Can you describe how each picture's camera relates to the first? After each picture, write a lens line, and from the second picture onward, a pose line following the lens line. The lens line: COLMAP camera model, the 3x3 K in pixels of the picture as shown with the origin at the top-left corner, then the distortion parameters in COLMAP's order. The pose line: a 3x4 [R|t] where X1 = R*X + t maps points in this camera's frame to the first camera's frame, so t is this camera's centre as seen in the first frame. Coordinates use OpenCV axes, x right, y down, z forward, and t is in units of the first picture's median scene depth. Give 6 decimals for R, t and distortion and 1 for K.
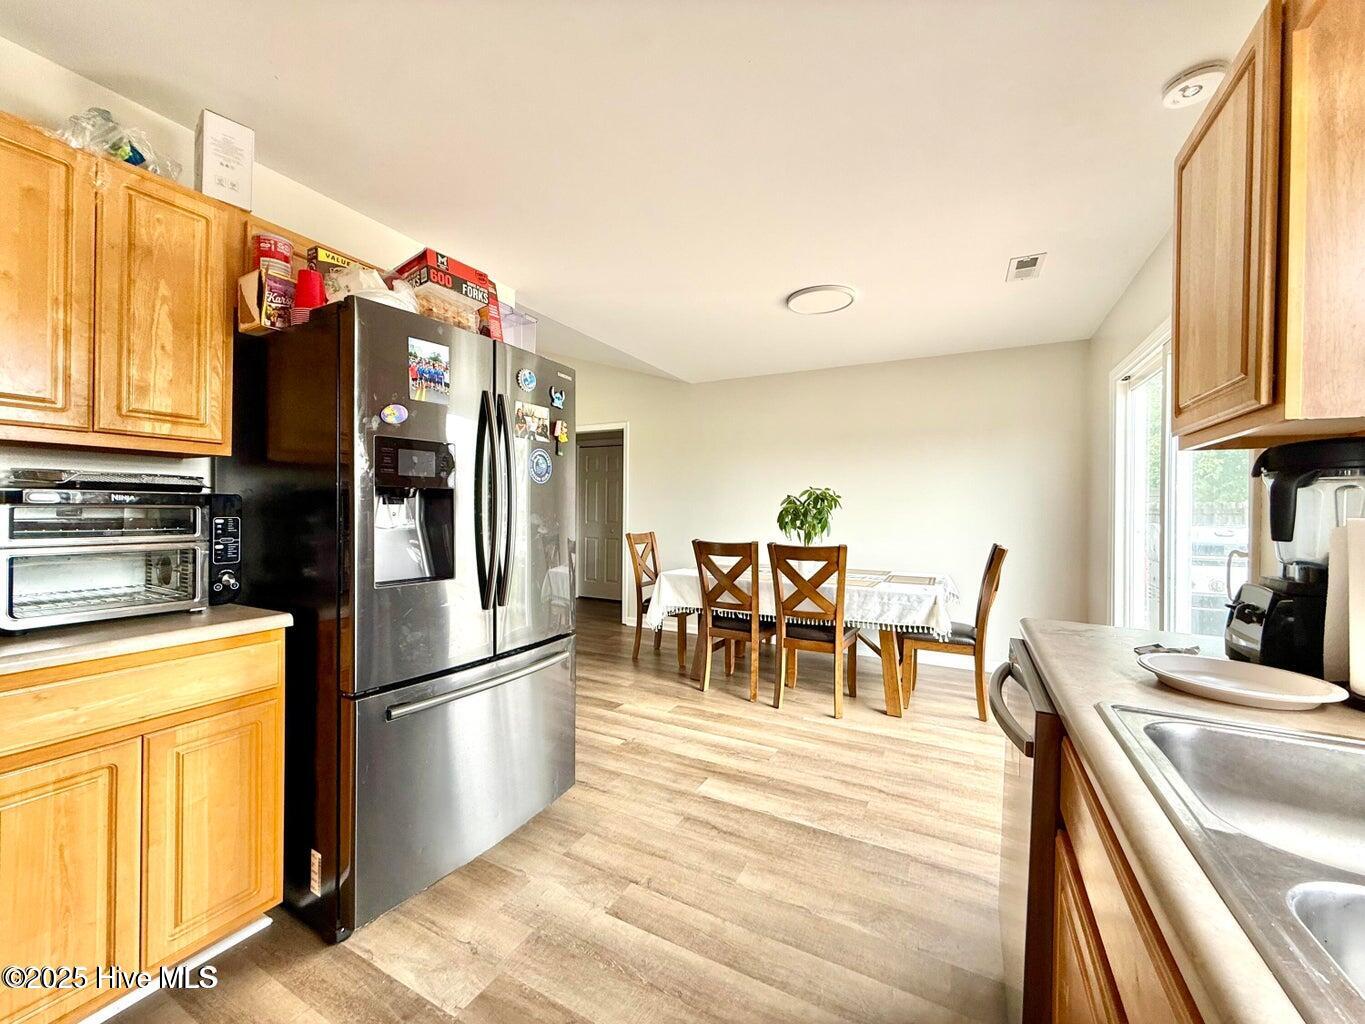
lens RADIAL K [[544.0, 0, 677.9], [0, 544.0, 510.0], [0, 0, 1]] dist [0.001648, 0.000245]
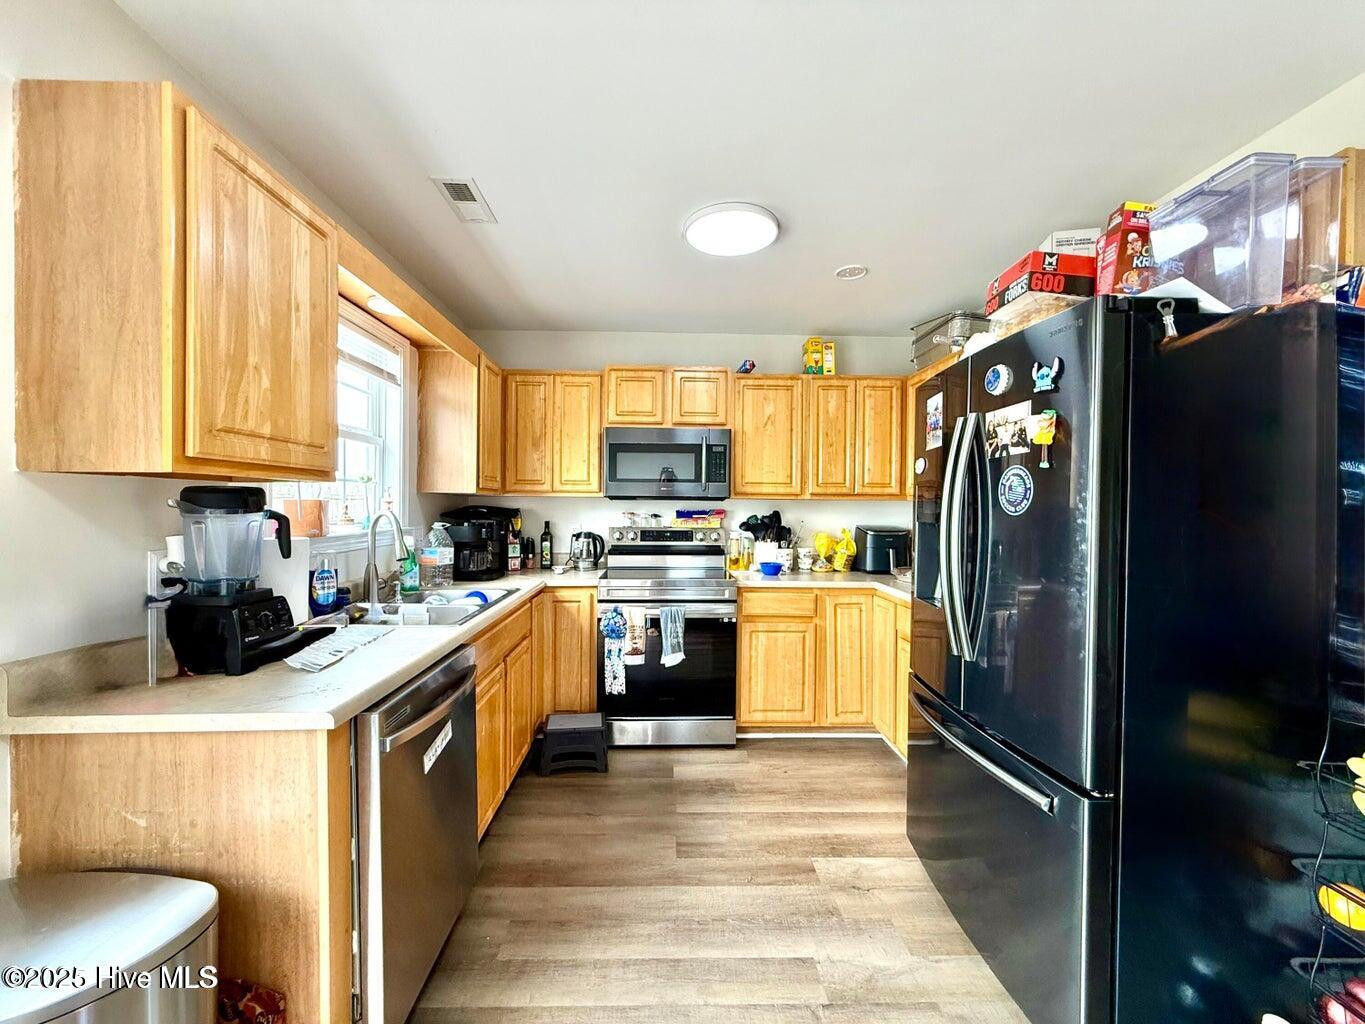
lens RADIAL K [[544.0, 0, 677.9], [0, 544.0, 510.0], [0, 0, 1]] dist [0.001648, 0.000245]
pose [[-0.870657, -0.016168, -0.491626, 0.477370], [-0.020039, 0.999796, 0.002608, -0.050497], [0.491483, 0.012123, -0.870803, 1.441436]]
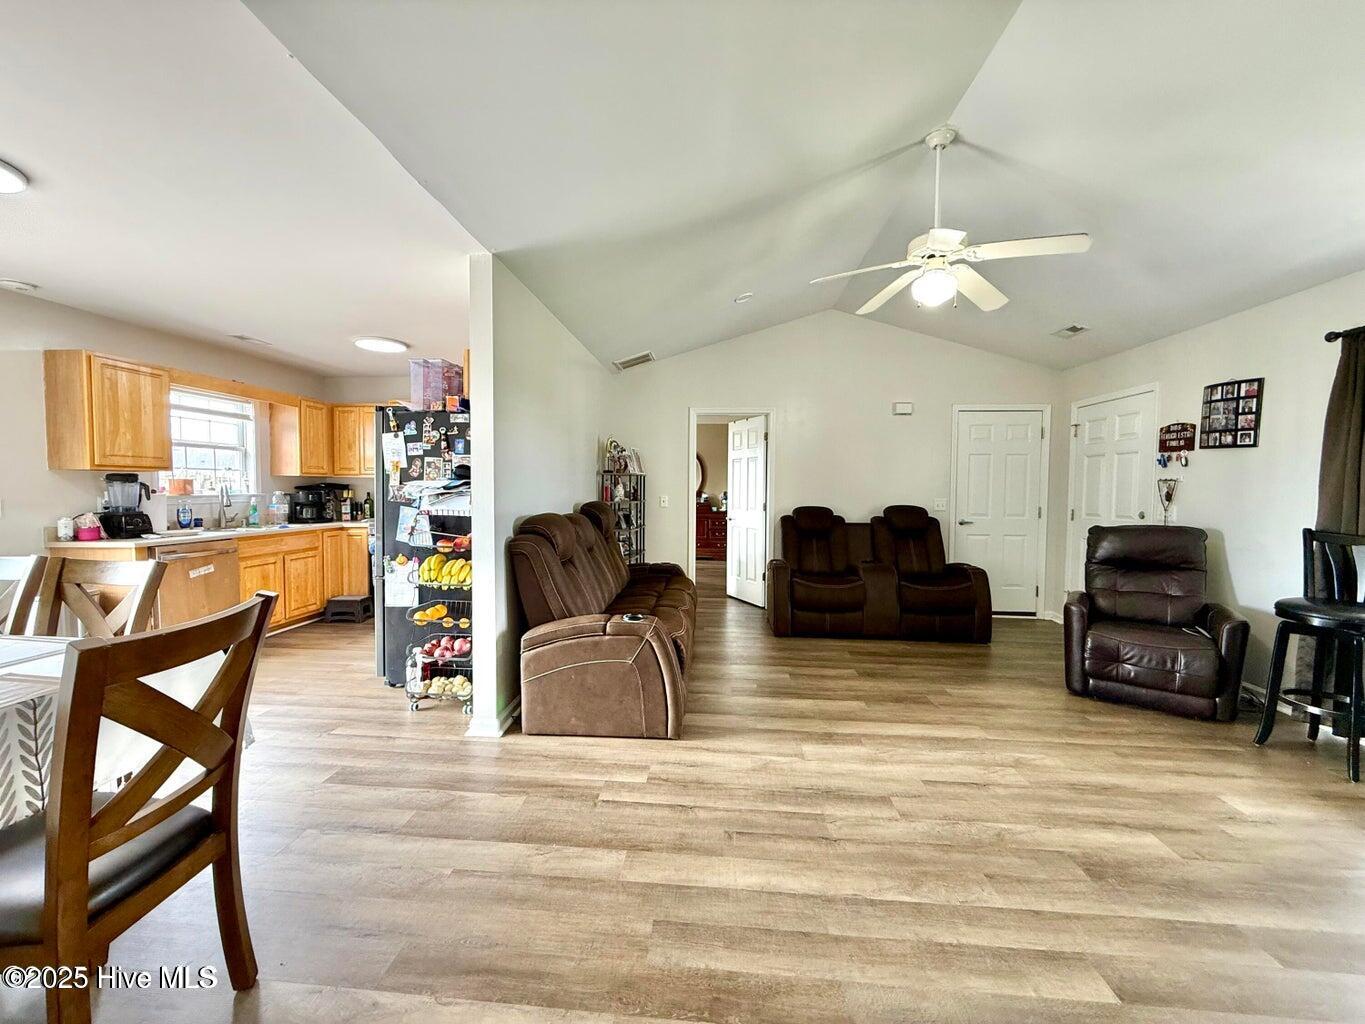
lens RADIAL K [[544.0, 0, 677.9], [0, 544.0, 510.0], [0, 0, 1]] dist [0.001648, 0.000245]
pose [[-0.919035, -0.001229, -0.394174, -0.419368], [-0.017643, 0.999121, 0.038018, -0.046455], [0.393781, 0.041895, -0.918249, 3.125536]]
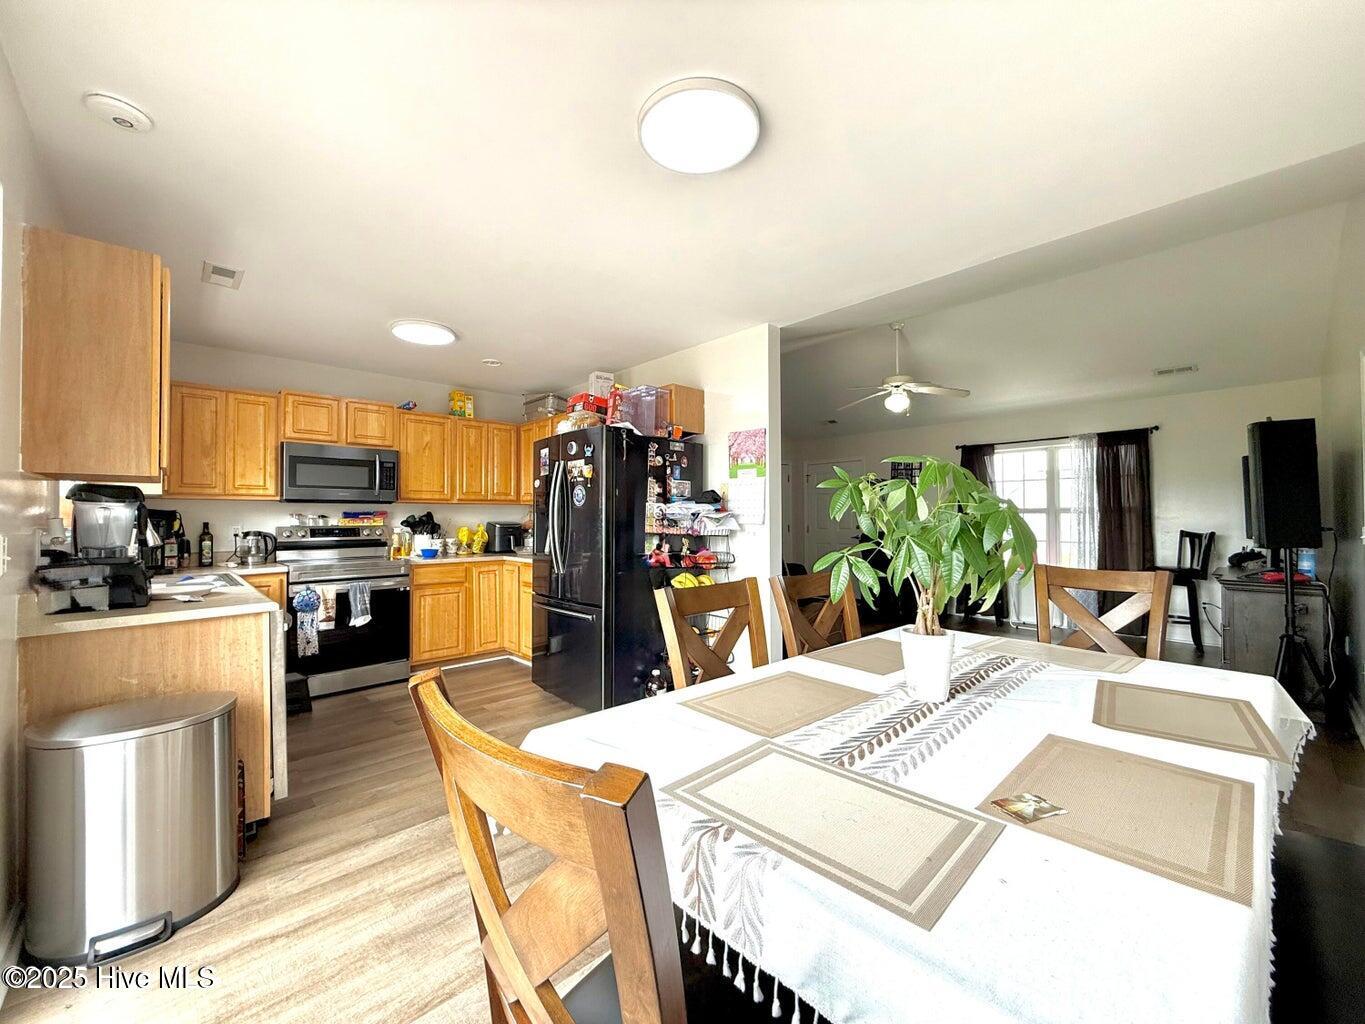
lens RADIAL K [[544.0, 0, 677.9], [0, 544.0, 510.0], [0, 0, 1]] dist [0.001648, 0.000245]
pose [[-0.325777, -0.025758, -0.945096, 1.258695], [-0.000538, 0.999634, -0.027059, 0.007767], [0.945446, -0.008307, -0.325672, 1.888087]]
